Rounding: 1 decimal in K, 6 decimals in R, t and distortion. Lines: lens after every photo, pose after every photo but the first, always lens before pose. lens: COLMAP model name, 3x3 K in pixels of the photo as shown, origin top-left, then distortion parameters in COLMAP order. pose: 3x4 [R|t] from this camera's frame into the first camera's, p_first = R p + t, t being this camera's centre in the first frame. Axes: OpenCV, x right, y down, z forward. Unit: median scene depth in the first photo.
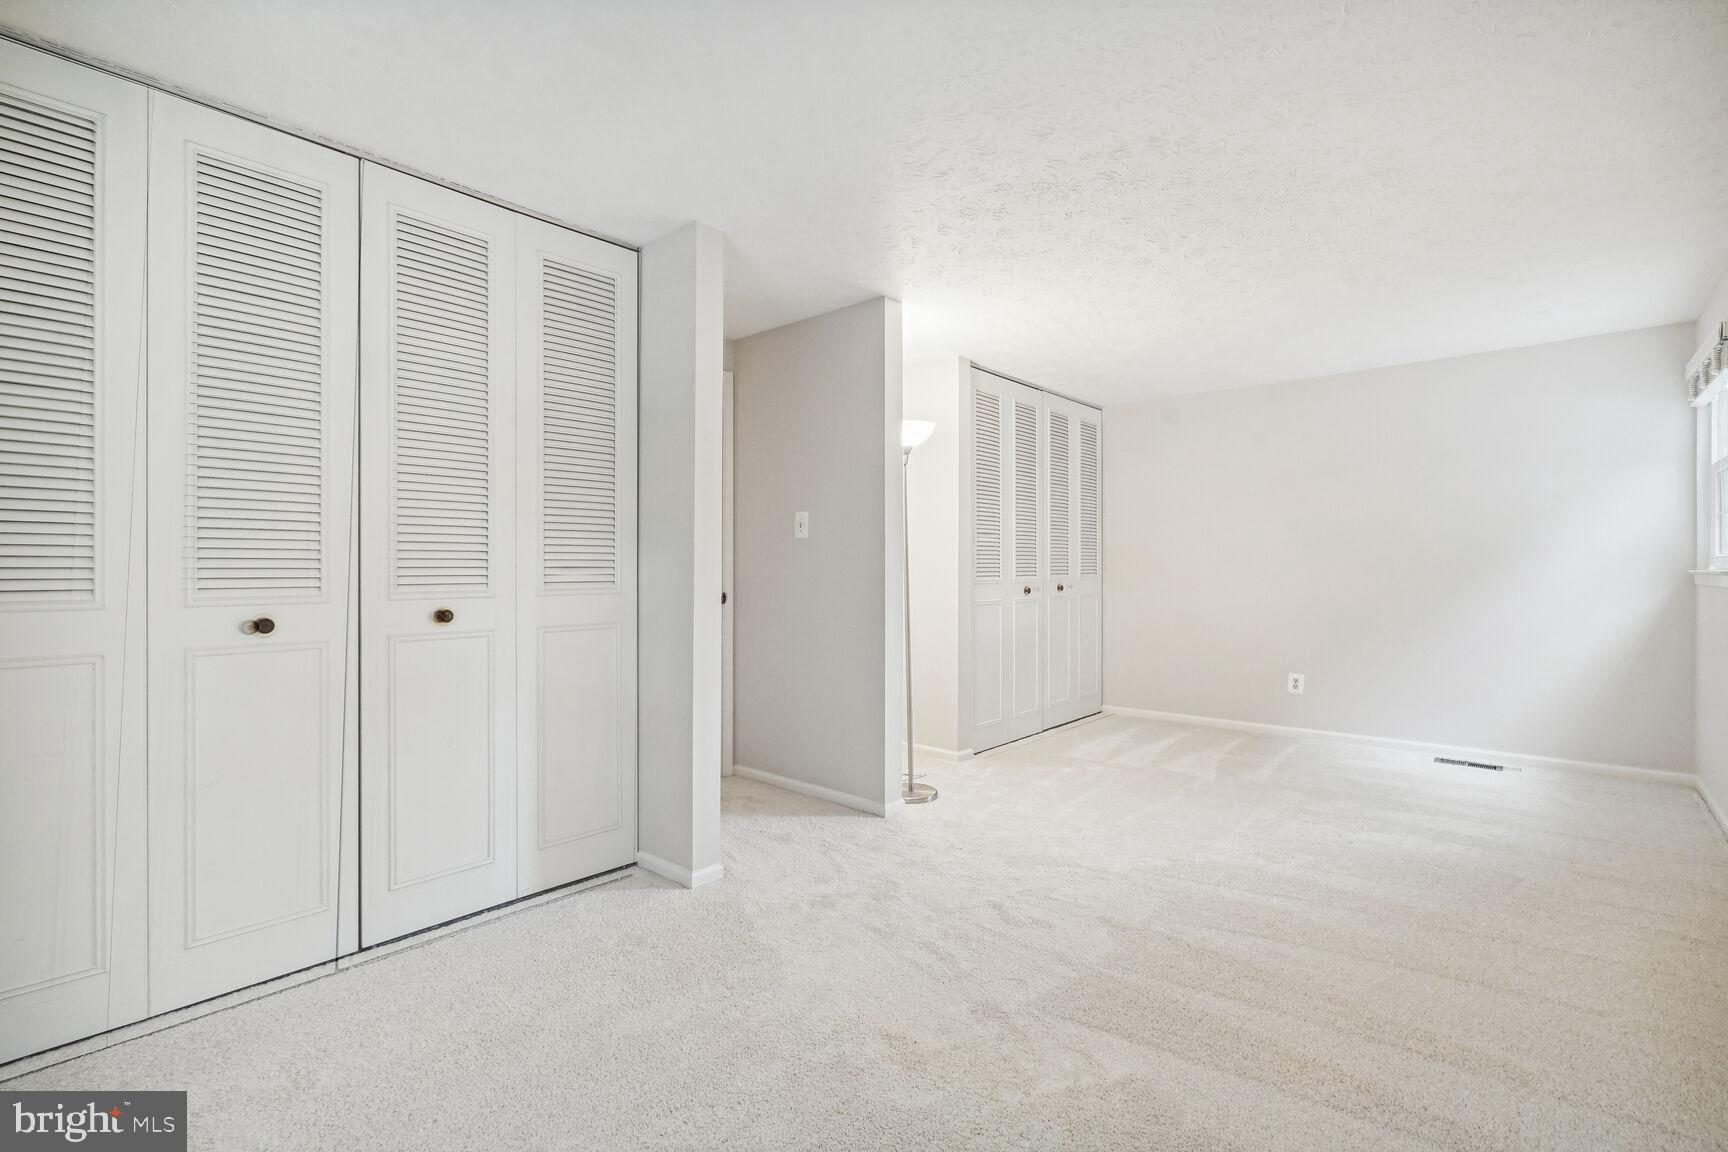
lens RADIAL K [[800.5, 0, 852.5], [0, 800.5, 573.7], [0, 0, 1]] dist [-0.004627, 0.002142]
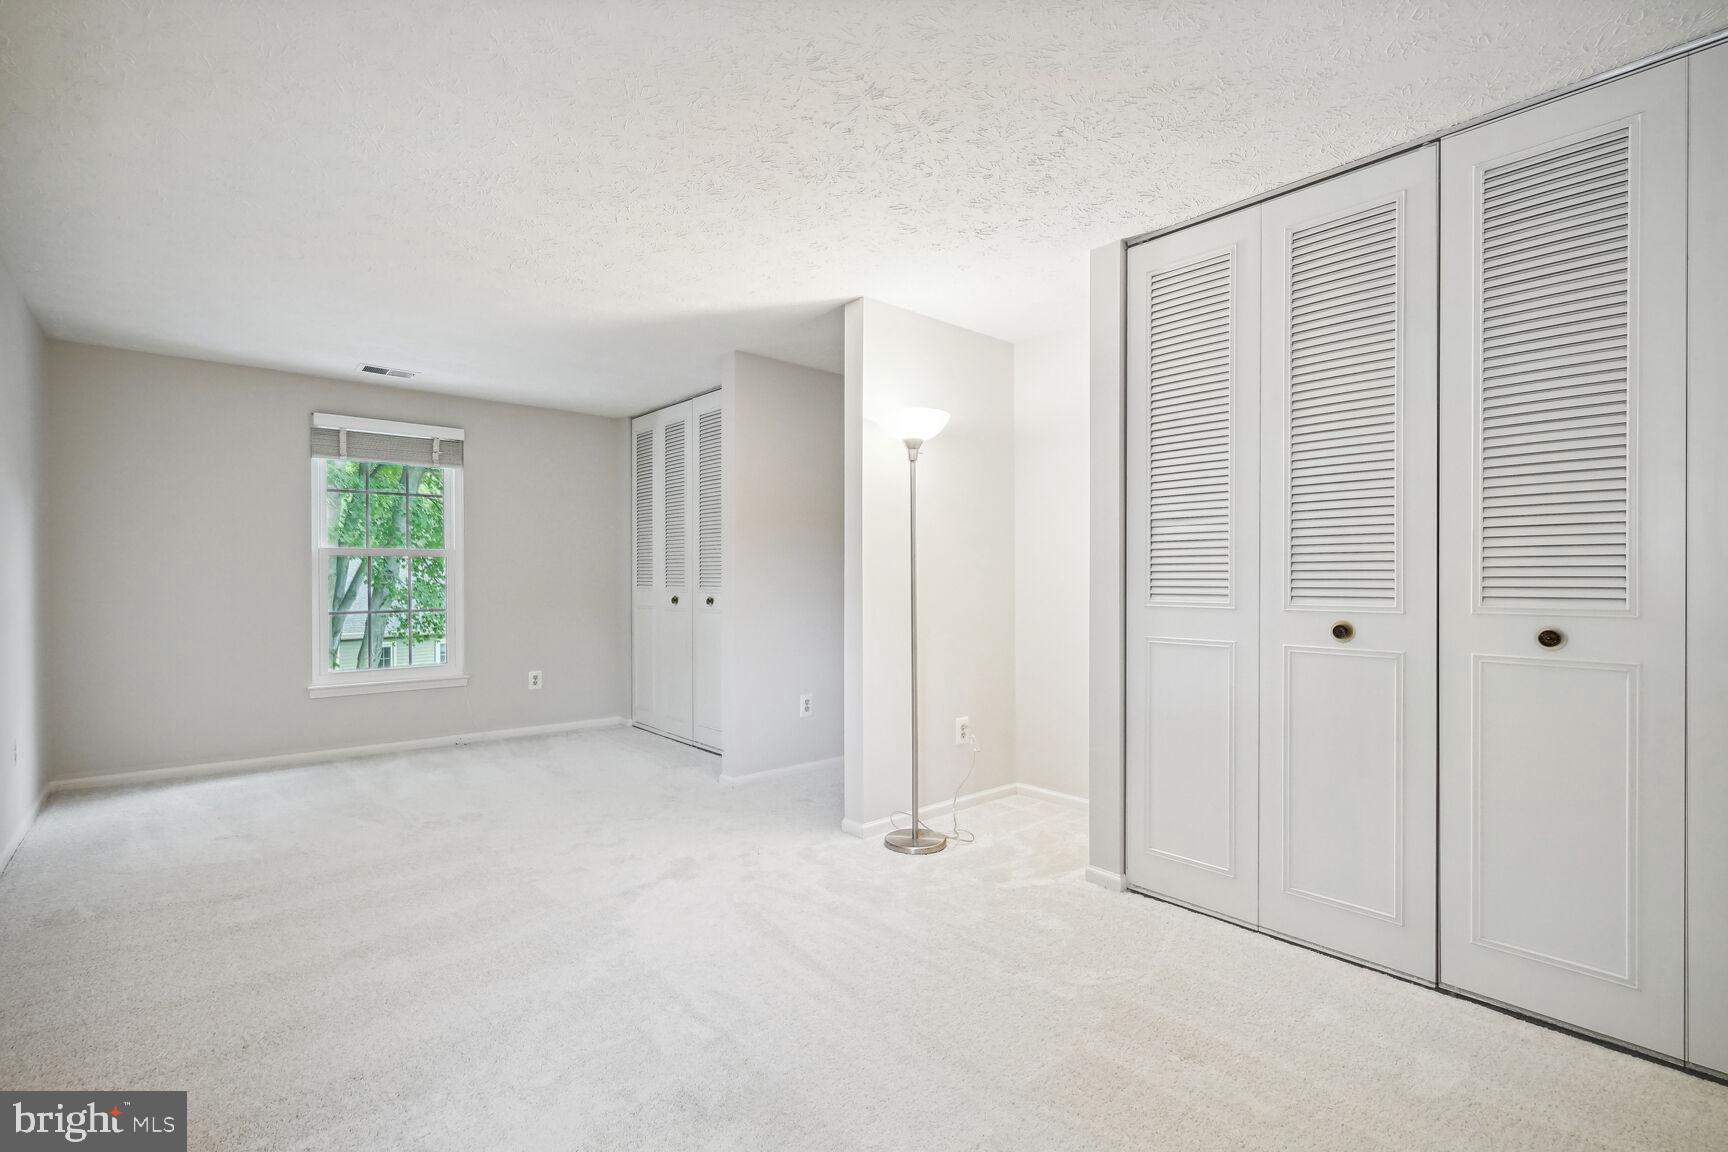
lens RADIAL K [[800.5, 0, 852.9], [0, 800.5, 573.6], [0, 0, 1]] dist [-0.004627, 0.002142]
pose [[-0.152434, -0.002608, -0.988310, 0.581886], [-0.008482, 0.999963, -0.001331, -0.006657], [0.988277, 0.008180, -0.152450, 0.664640]]
